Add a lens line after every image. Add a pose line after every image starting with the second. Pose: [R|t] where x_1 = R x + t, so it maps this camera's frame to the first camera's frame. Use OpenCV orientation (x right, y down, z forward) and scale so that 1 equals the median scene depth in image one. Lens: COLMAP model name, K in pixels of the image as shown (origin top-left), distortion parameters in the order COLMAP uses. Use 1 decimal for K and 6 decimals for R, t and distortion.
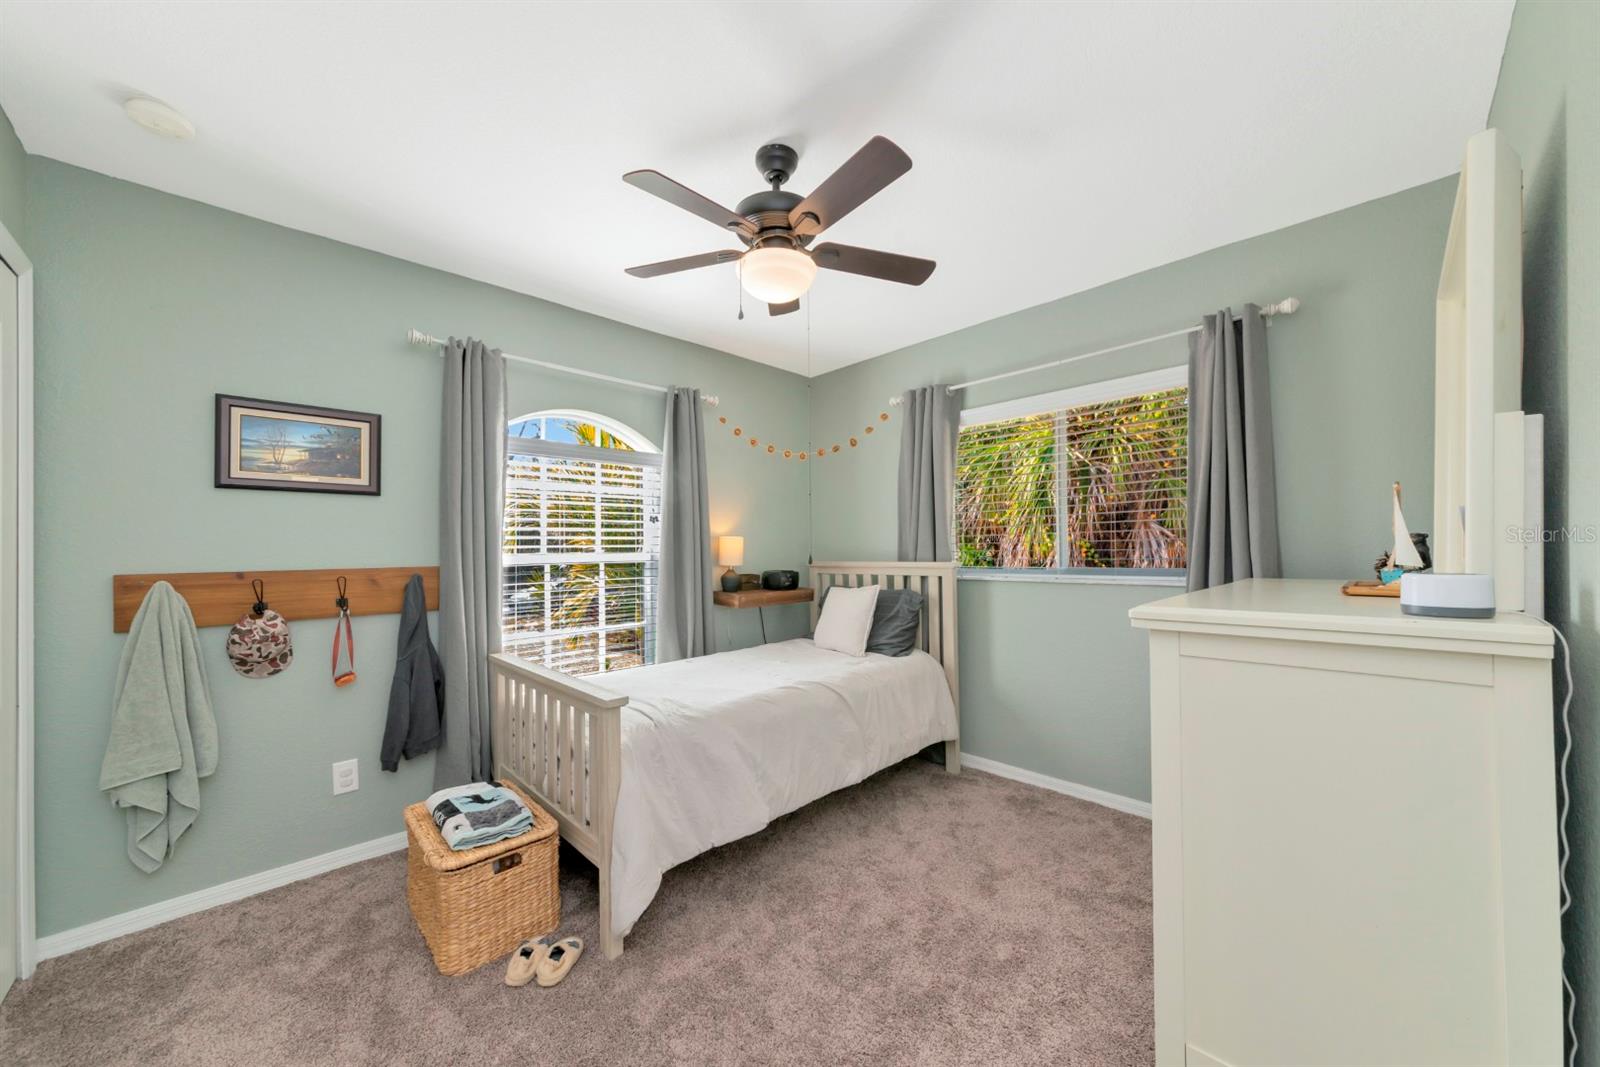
lens RADIAL K [[567.6, 0, 791.3], [0, 567.6, 563.4], [0, 0, 1]] dist [-0.001322, -0.000070]
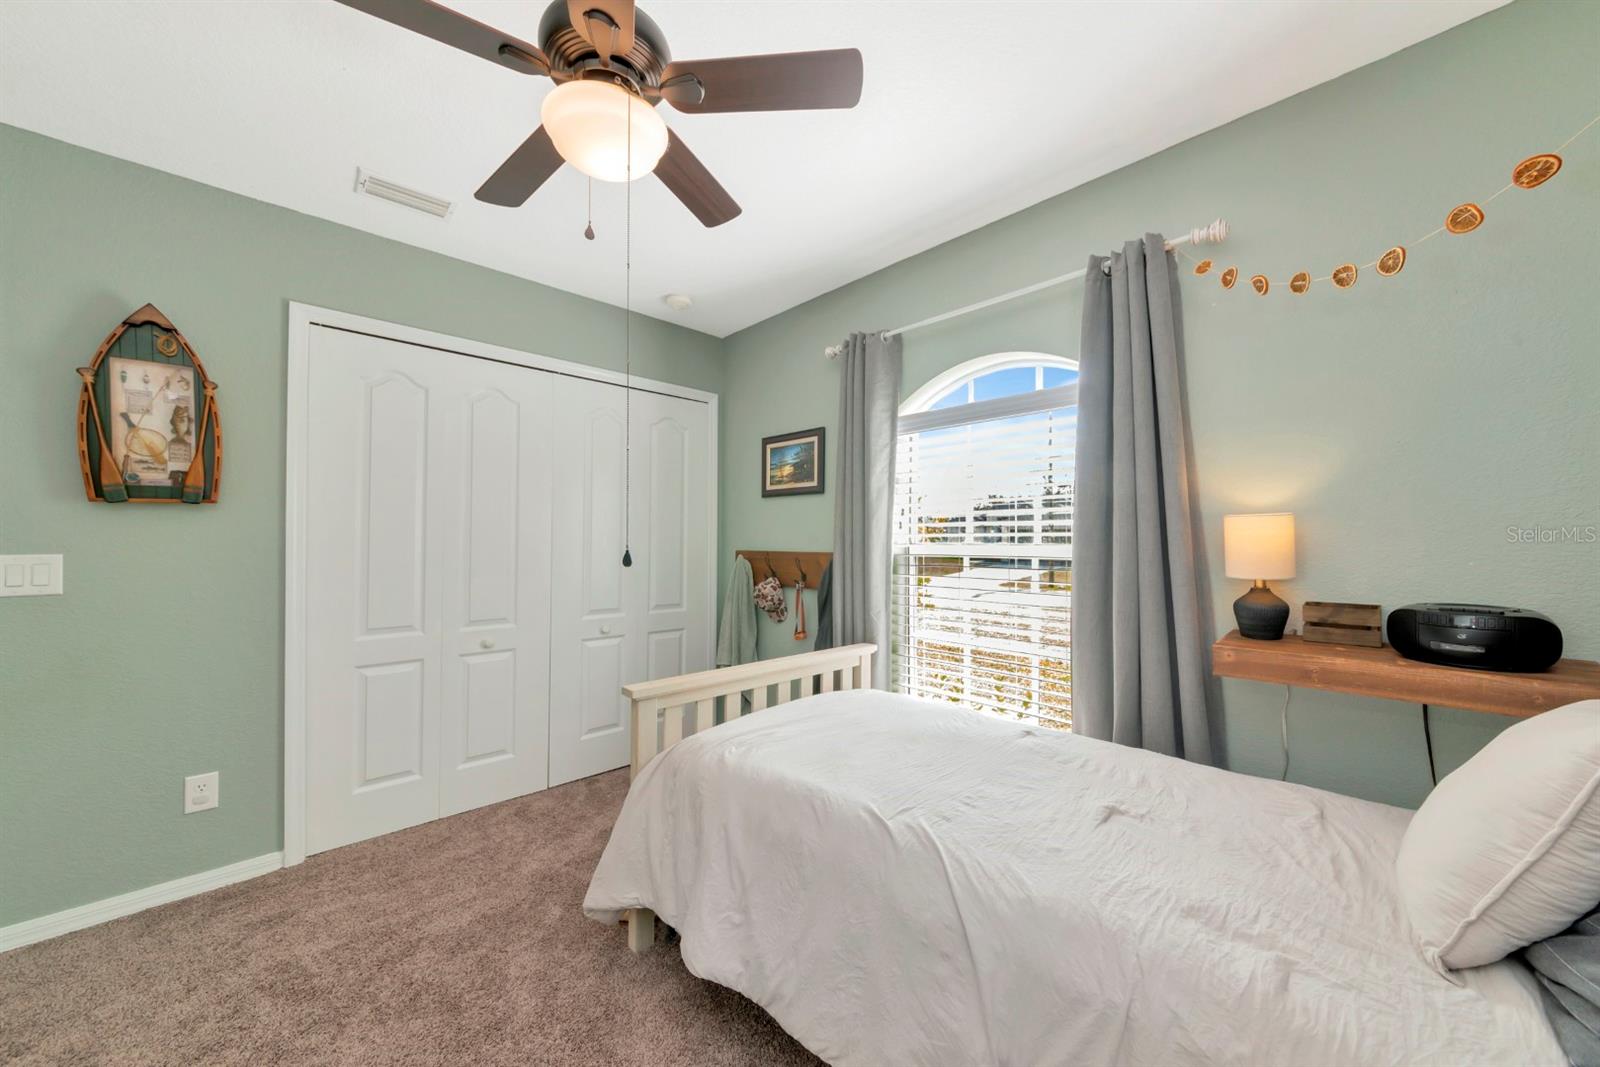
lens RADIAL K [[581.9, 0, 802.4], [0, 581.9, 543.5], [0, 0, 1]] dist [0.000616, 0.000047]
pose [[-0.004338, 0.017886, -0.999831, 0.535886], [-0.027783, 0.999452, 0.018000, -0.033369], [0.999605, 0.027857, -0.003838, 0.981716]]
